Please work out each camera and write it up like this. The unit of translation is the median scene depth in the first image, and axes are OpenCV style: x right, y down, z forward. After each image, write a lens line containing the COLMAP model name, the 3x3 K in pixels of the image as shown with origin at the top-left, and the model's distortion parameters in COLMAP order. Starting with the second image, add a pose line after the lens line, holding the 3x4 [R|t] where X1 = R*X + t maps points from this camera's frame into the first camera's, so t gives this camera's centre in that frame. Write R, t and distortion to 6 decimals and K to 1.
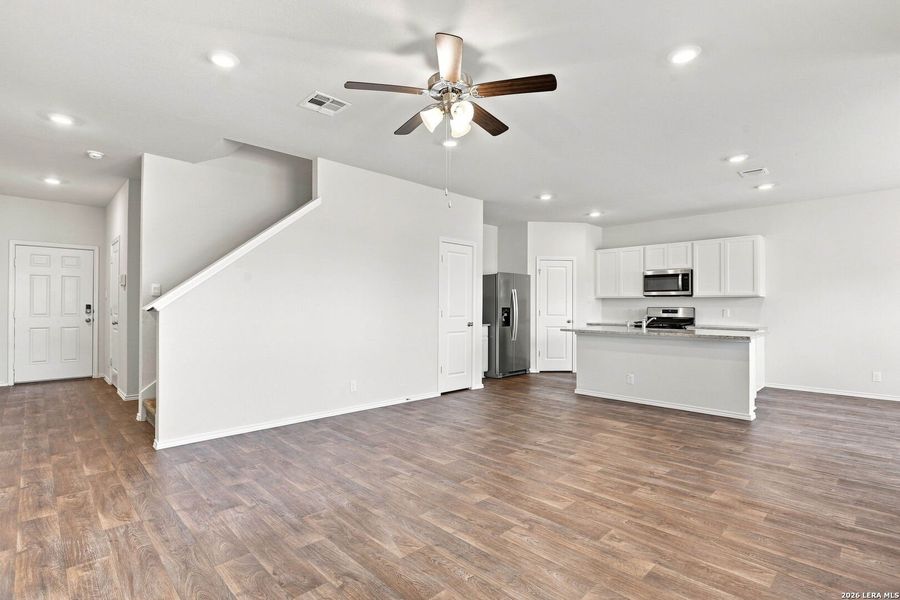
lens RADIAL K [[434.4, 0, 447.1], [0, 434.4, 267.8], [0, 0, 1]] dist [-0.001470, 0.000162]
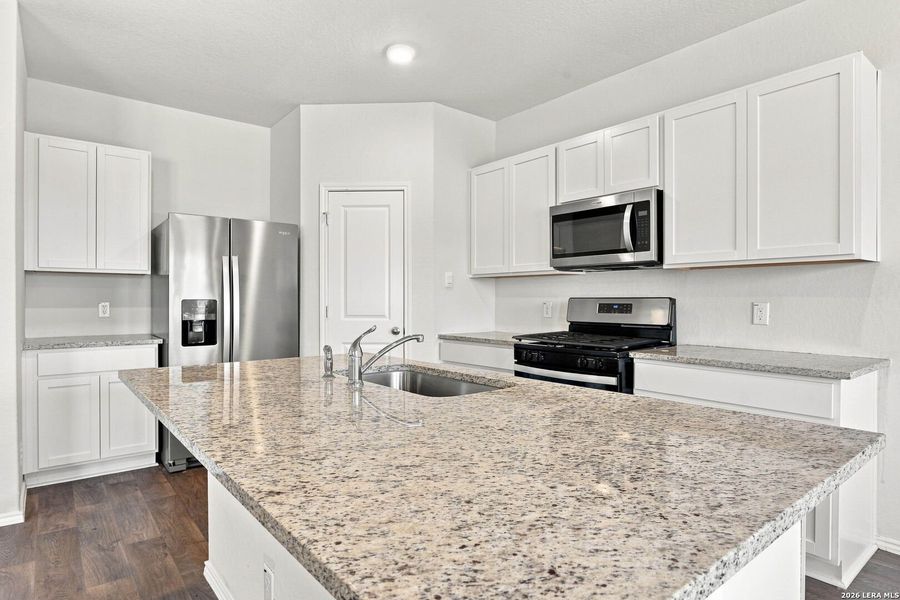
lens RADIAL K [[494.5, 0, 449.7], [0, 494.5, 262.7], [0, 0, 1]] dist [-0.000659, -0.000448]
pose [[0.995290, -0.014215, -0.095892, 0.426387], [0.016083, 0.999695, 0.018737, 0.052258], [0.095596, -0.020191, 0.995215, 0.574772]]
